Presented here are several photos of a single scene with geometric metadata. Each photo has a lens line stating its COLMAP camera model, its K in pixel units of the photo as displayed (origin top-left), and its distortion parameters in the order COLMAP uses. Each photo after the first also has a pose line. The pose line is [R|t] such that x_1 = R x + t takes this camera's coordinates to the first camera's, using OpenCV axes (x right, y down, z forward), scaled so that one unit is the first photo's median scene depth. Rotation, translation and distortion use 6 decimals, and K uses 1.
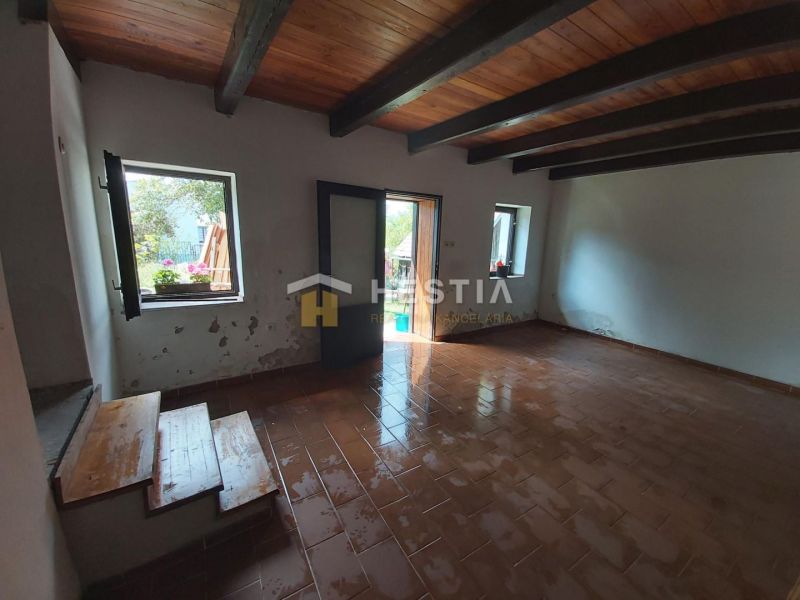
lens RADIAL K [[323.4, 0, 406.2], [0, 323.4, 298.3], [0, 0, 1]] dist [-0.031346, -0.001054]
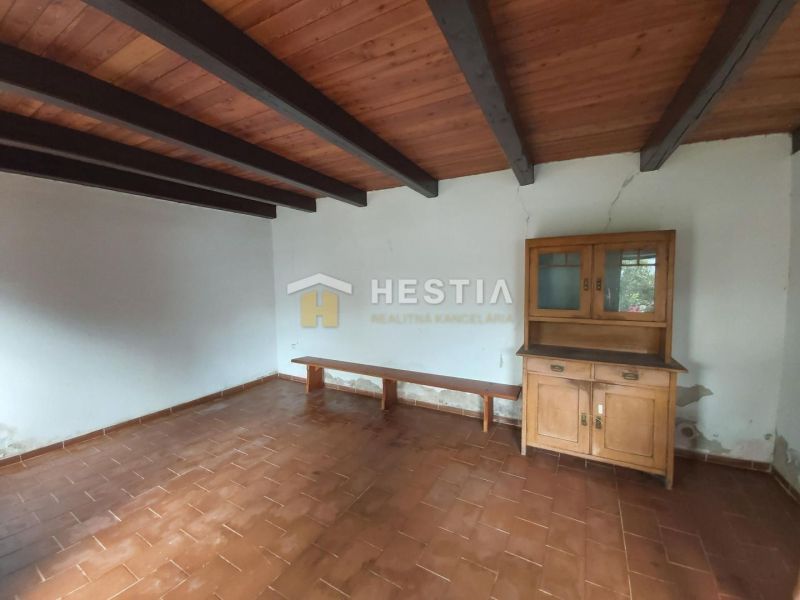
lens RADIAL K [[323.4, 0, 403.1], [0, 323.4, 293.6], [0, 0, 1]] dist [-0.031346, -0.001054]
pose [[-0.491787, -0.070448, 0.867861, -0.210740], [0.157210, 0.973157, 0.168081, -0.200941], [-0.856405, 0.219096, -0.467511, 0.858624]]
